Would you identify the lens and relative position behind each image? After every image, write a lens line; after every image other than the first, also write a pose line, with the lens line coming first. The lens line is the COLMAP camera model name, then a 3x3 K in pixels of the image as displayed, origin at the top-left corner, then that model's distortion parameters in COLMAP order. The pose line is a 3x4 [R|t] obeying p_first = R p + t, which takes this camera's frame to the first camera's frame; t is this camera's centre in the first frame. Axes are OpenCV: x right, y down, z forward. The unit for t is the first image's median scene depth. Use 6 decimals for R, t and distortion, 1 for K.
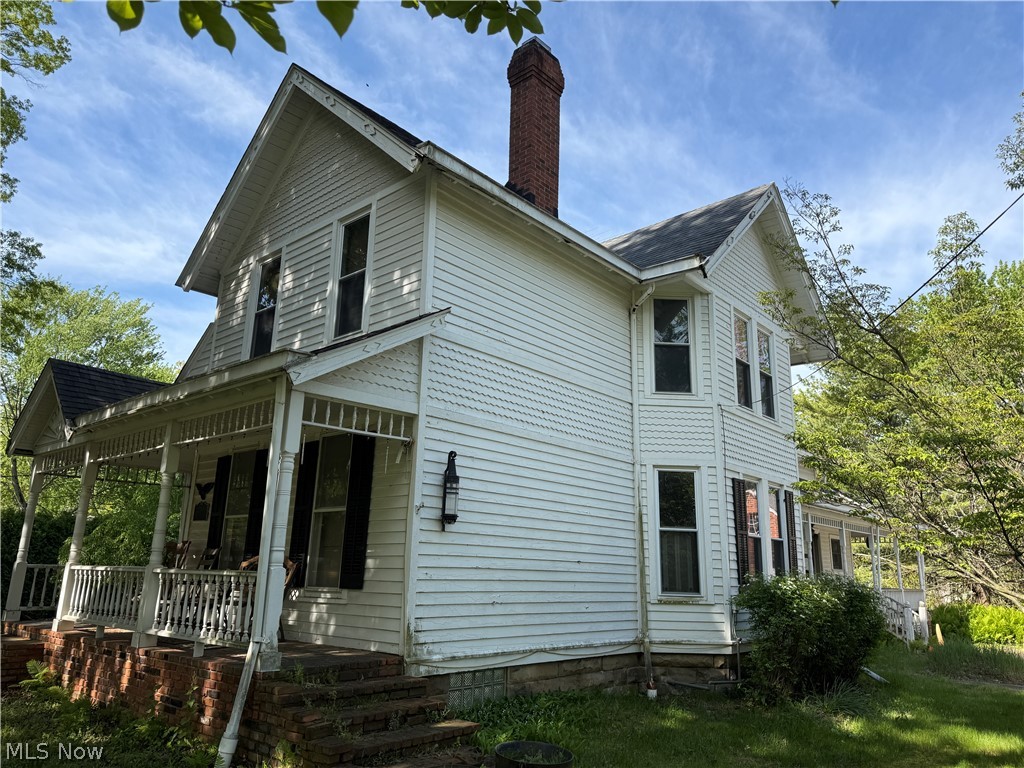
lens RADIAL K [[715.0, 0, 518.1], [0, 715.0, 385.4], [0, 0, 1]] dist [0.097357, -0.137233]
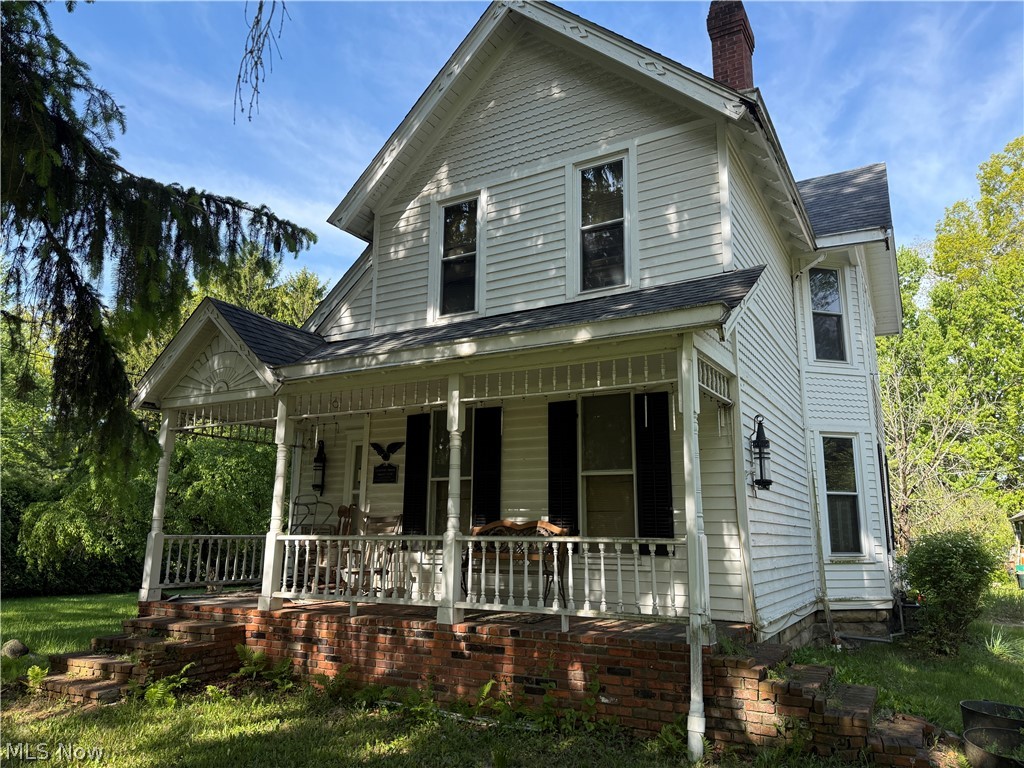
lens RADIAL K [[715.0, 0, 518.1], [0, 715.0, 385.4], [0, 0, 1]] dist [0.097357, -0.137233]
pose [[0.979379, 0.025812, 0.200378, -0.454692], [-0.035873, 0.998263, 0.046741, 0.013656], [-0.198823, -0.052965, 0.978603, 0.081193]]
